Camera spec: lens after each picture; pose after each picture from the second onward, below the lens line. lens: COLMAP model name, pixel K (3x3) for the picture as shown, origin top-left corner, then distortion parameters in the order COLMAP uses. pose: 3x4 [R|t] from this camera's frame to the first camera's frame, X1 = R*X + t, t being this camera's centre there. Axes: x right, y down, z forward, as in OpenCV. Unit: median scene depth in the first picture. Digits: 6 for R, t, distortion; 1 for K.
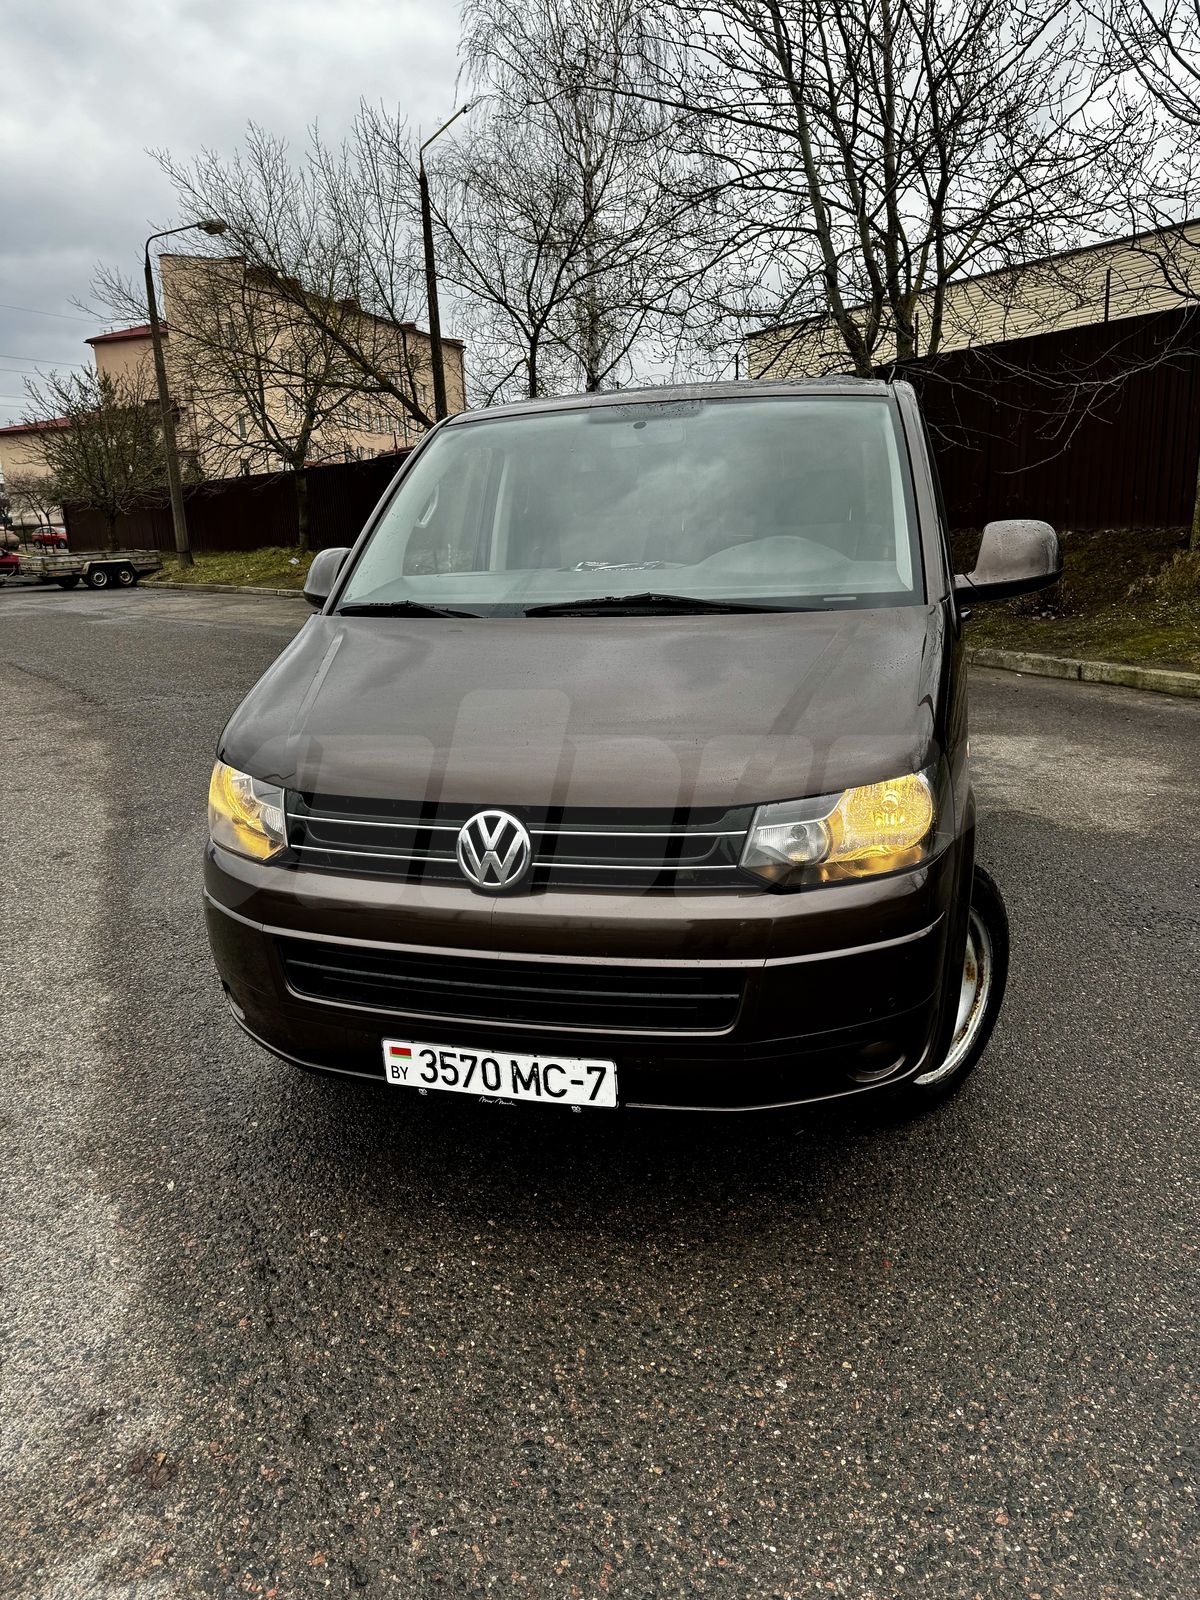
lens RADIAL K [[1128.4, 0, 589.3], [0, 1128.4, 798.2], [0, 0, 1]] dist [0.022187, -0.030444]
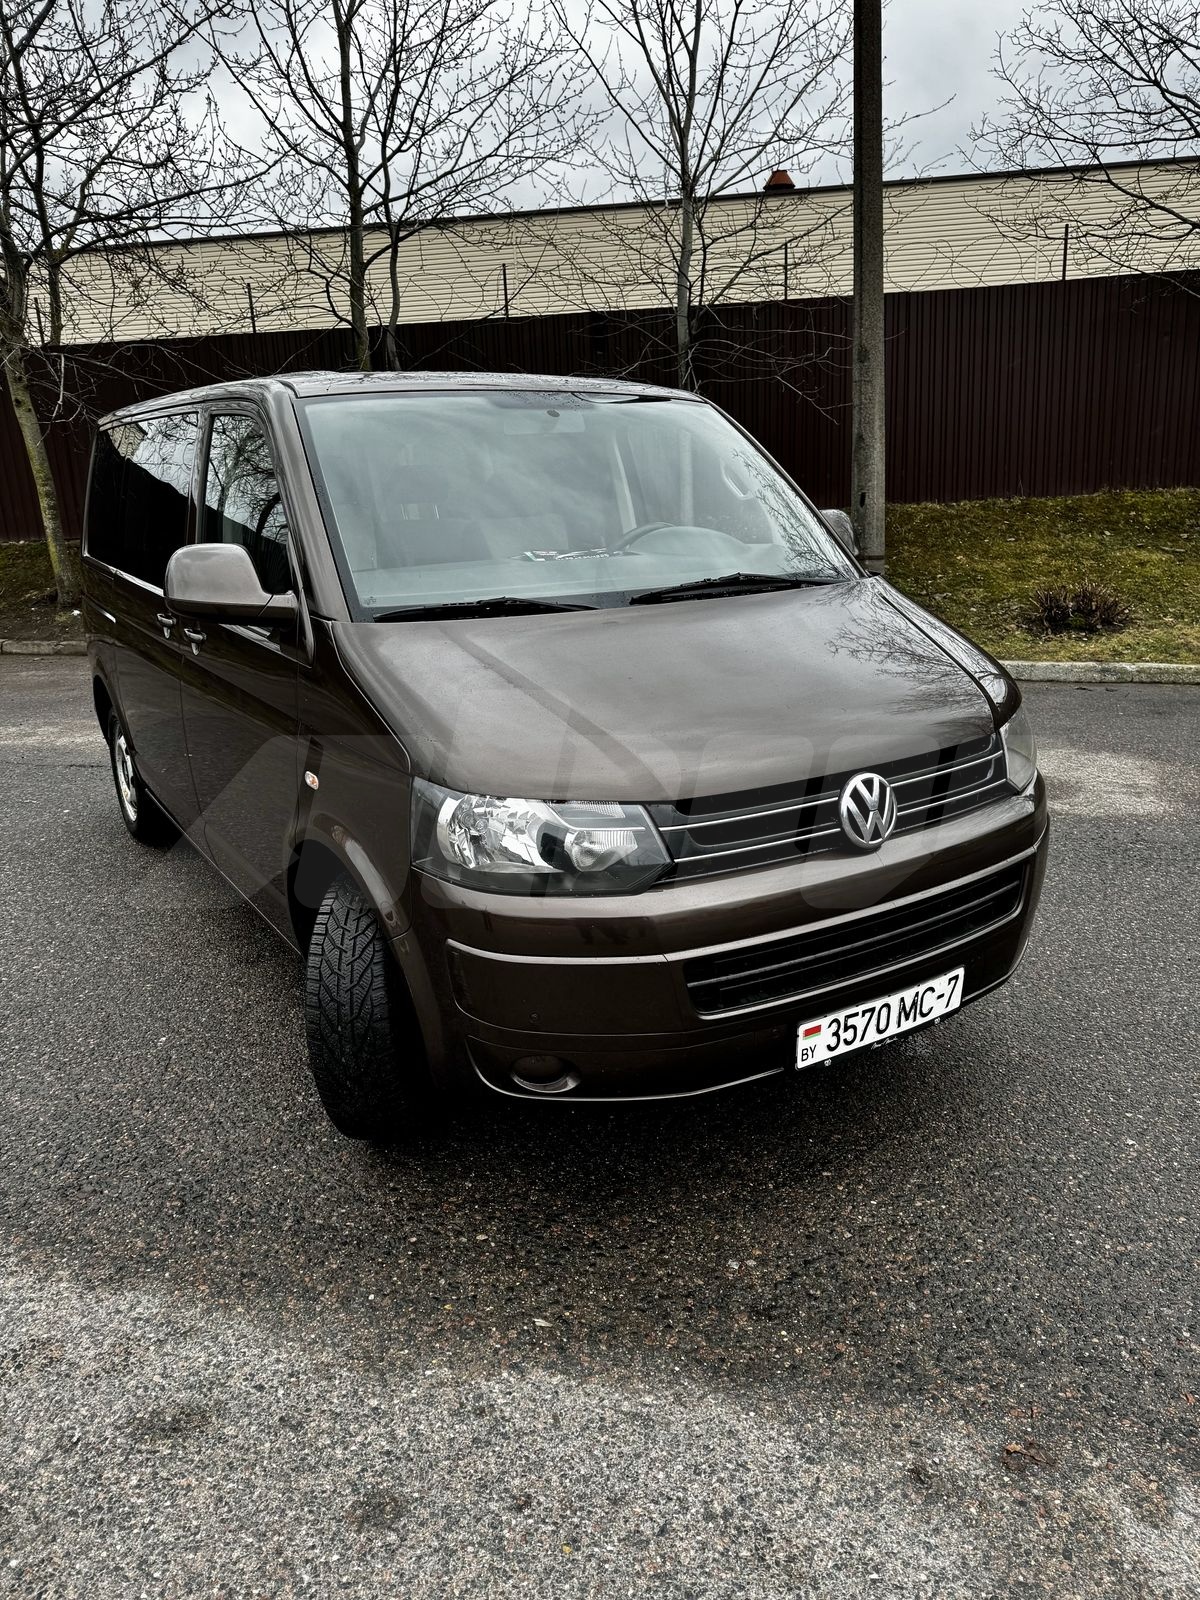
lens RADIAL K [[1128.4, 0, 622.4], [0, 1128.4, 789.3], [0, 0, 1]] dist [0.022187, -0.030444]
pose [[0.644874, -0.170522, 0.745023, -0.982673], [0.179959, 0.981263, 0.068825, -0.085946], [-0.742800, 0.089690, 0.663478, 0.437595]]
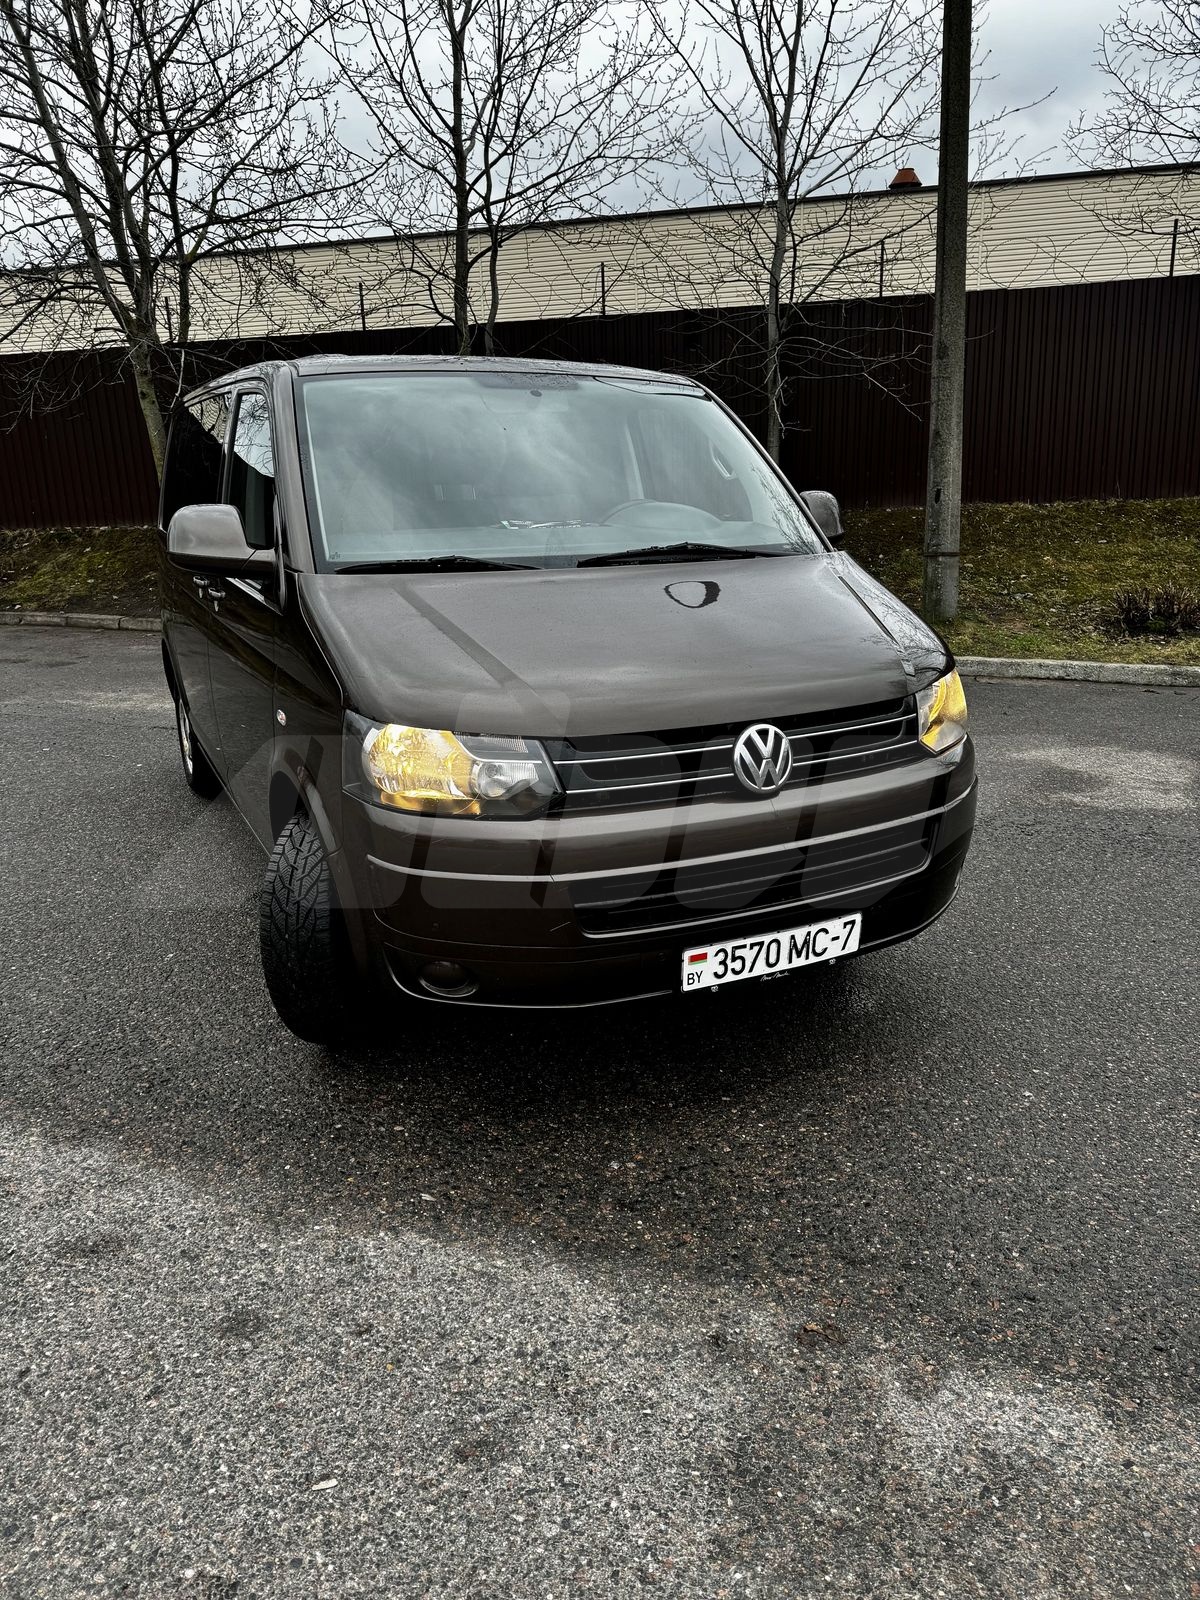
lens RADIAL K [[1128.4, 0, 616.7], [0, 1128.4, 783.9], [0, 0, 1]] dist [0.022187, -0.030444]
pose [[0.723288, -0.138165, 0.676583, -0.932398], [0.144029, 0.988415, 0.047873, -0.005096], [-0.675359, 0.062821, 0.734808, 0.241053]]
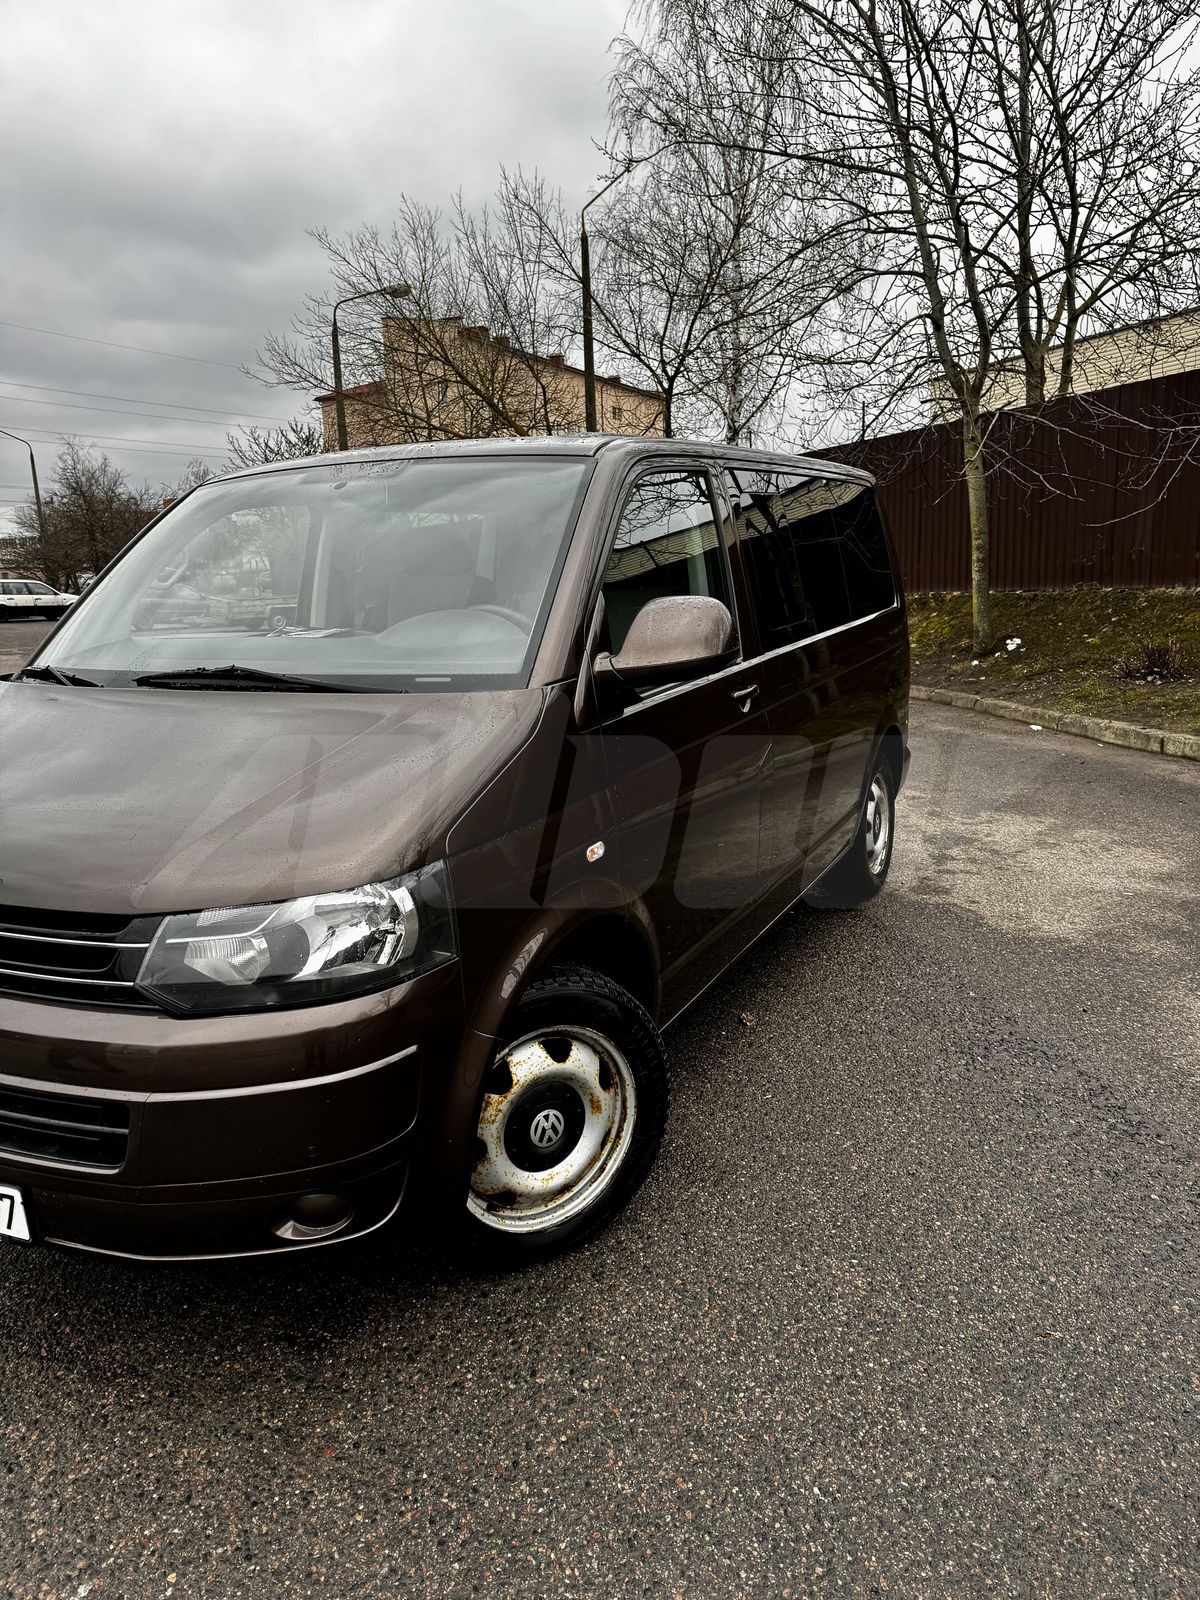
lens RADIAL K [[1128.4, 0, 587.4], [0, 1128.4, 798.0], [0, 0, 1]] dist [0.022187, -0.030444]
pose [[0.984424, 0.040406, -0.171106, 0.573971], [-0.047091, 0.998271, -0.035189, -0.065601], [0.169388, 0.042698, 0.984624, 0.157369]]
